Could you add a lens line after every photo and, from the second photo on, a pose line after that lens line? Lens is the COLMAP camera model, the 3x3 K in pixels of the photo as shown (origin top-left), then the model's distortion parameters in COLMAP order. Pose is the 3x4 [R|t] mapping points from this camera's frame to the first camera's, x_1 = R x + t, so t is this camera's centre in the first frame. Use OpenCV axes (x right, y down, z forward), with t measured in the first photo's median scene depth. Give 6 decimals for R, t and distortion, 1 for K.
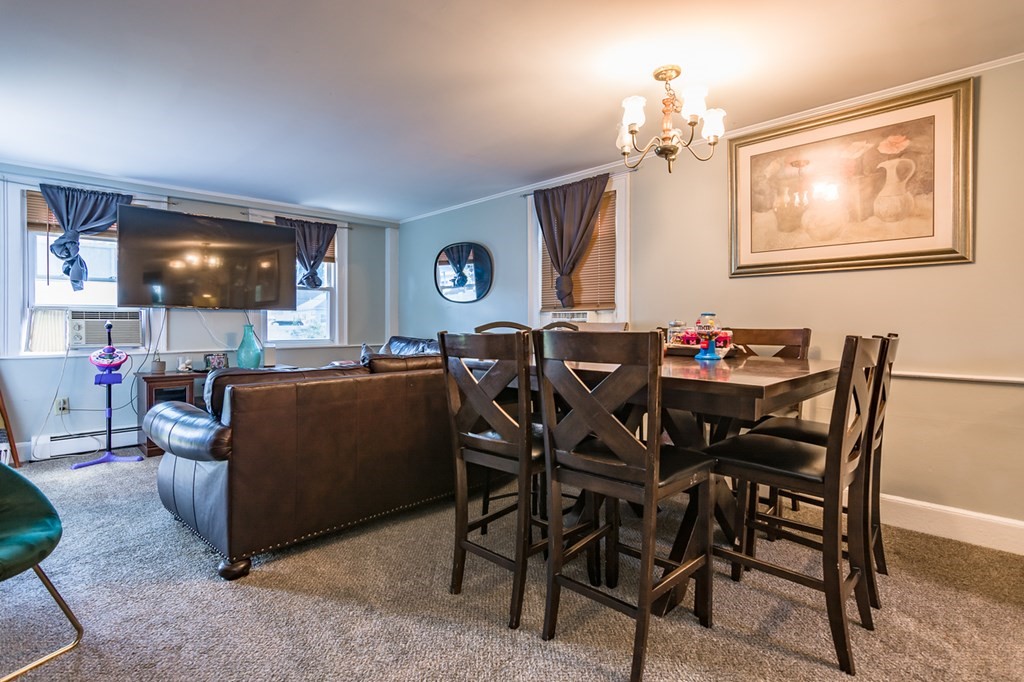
lens RADIAL K [[522.6, 0, 512.0], [0, 522.6, 341.0], [0, 0, 1]] dist [0.000952, 0.000095]
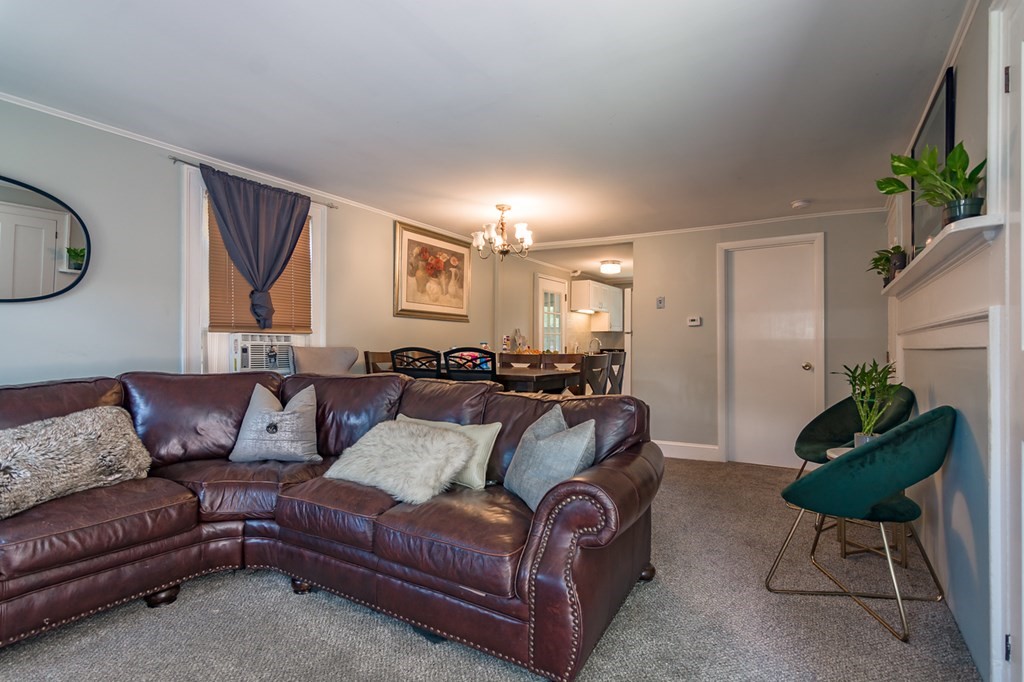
lens RADIAL K [[522.6, 0, 512.0], [0, 522.6, 341.0], [0, 0, 1]] dist [0.000952, 0.000095]
pose [[-0.236266, 0.010562, 0.971631, -0.887014], [0.015193, 0.999859, -0.007174, -0.031193], [-0.971570, 0.013067, -0.236393, 0.864944]]
